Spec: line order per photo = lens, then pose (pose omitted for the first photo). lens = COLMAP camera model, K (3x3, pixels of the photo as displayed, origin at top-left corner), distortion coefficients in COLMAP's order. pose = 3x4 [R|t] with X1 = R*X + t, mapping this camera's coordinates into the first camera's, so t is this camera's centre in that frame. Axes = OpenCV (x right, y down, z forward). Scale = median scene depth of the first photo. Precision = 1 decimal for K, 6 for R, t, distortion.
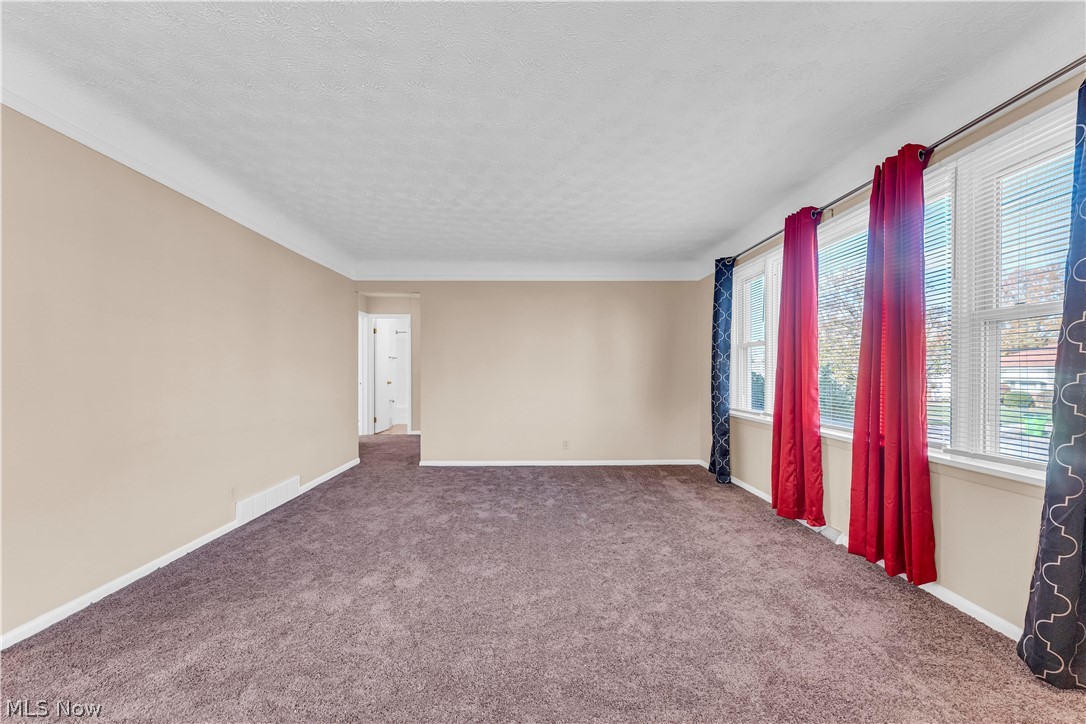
lens RADIAL K [[439.5, 0, 537.3], [0, 439.5, 372.6], [0, 0, 1]] dist [0.001339, 0.000020]
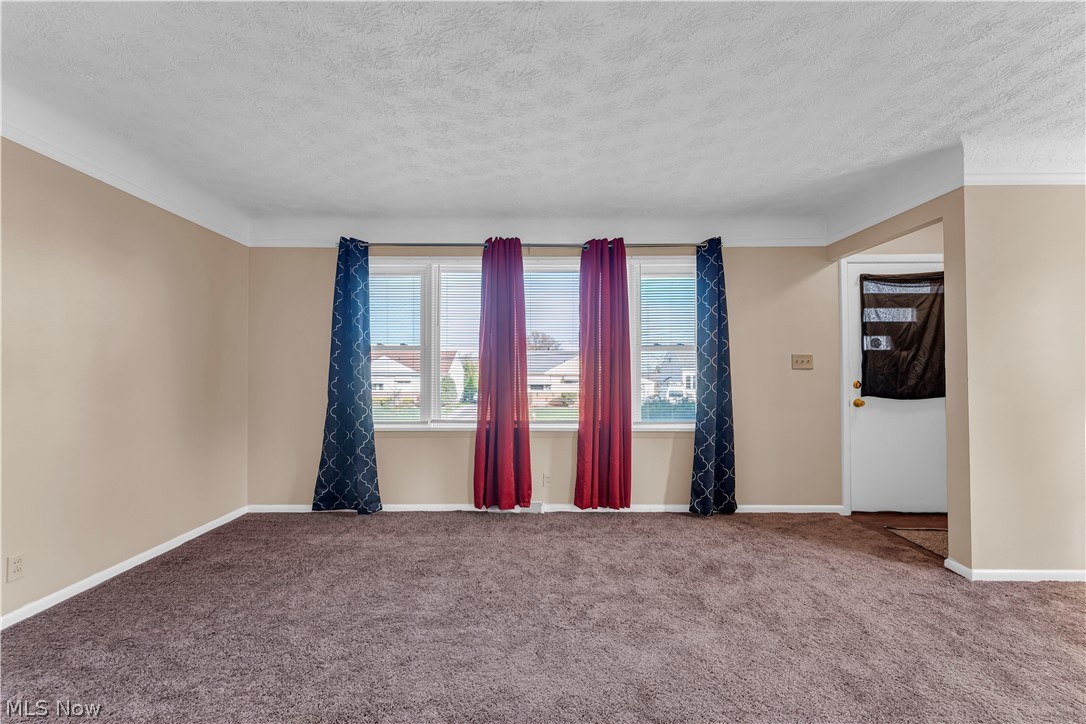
lens RADIAL K [[439.5, 0, 537.3], [0, 439.5, 372.6], [0, 0, 1]] dist [0.001339, 0.000020]
pose [[0.023179, 0.009940, 0.999682, -0.419373], [-0.001614, 0.999950, -0.009906, -0.005032], [-0.999730, -0.001384, 0.023193, 0.700419]]
